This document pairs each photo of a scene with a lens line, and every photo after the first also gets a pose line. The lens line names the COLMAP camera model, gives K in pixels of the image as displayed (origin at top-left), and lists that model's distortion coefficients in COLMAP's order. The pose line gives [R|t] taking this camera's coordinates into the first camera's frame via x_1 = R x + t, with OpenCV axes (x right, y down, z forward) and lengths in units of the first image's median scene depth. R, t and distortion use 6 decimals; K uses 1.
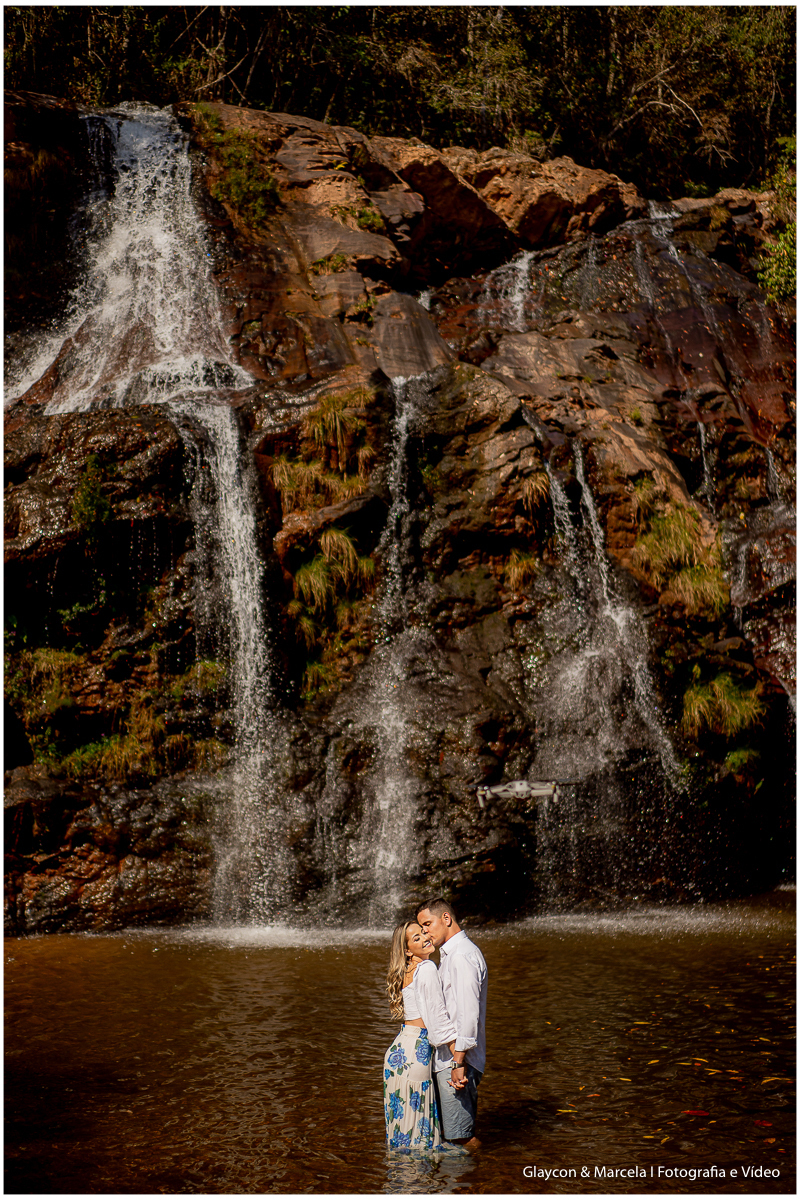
lens RADIAL K [[1776.1, 0, 400.0], [0, 1776.1, 600.0], [0, 0, 1]] dist [-0.002340, -0.076278]
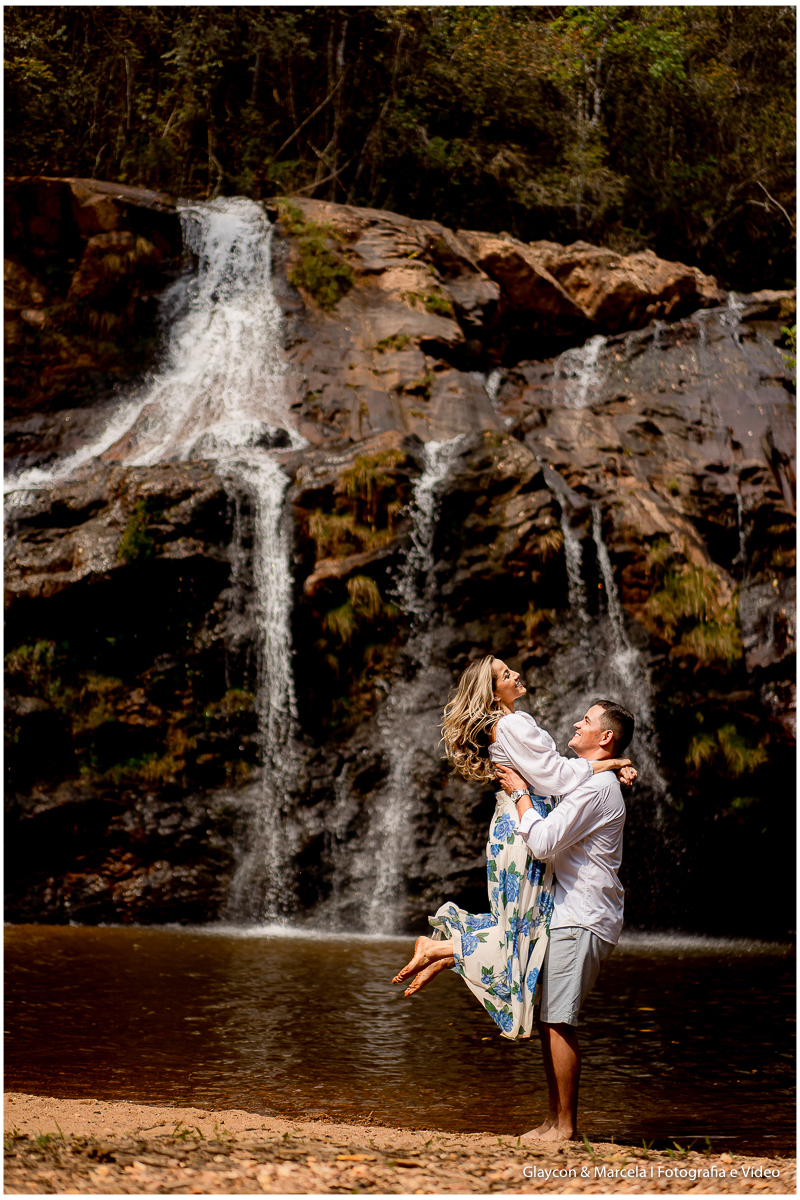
lens RADIAL K [[1776.1, 0, 400.0], [0, 1776.1, 600.0], [0, 0, 1]] dist [-0.002340, -0.076278]
pose [[0.993557, 0.026827, -0.110113, 0.099475], [-0.033041, 0.997939, -0.055002, 0.032393], [0.108411, 0.058286, 0.992396, -0.085692]]
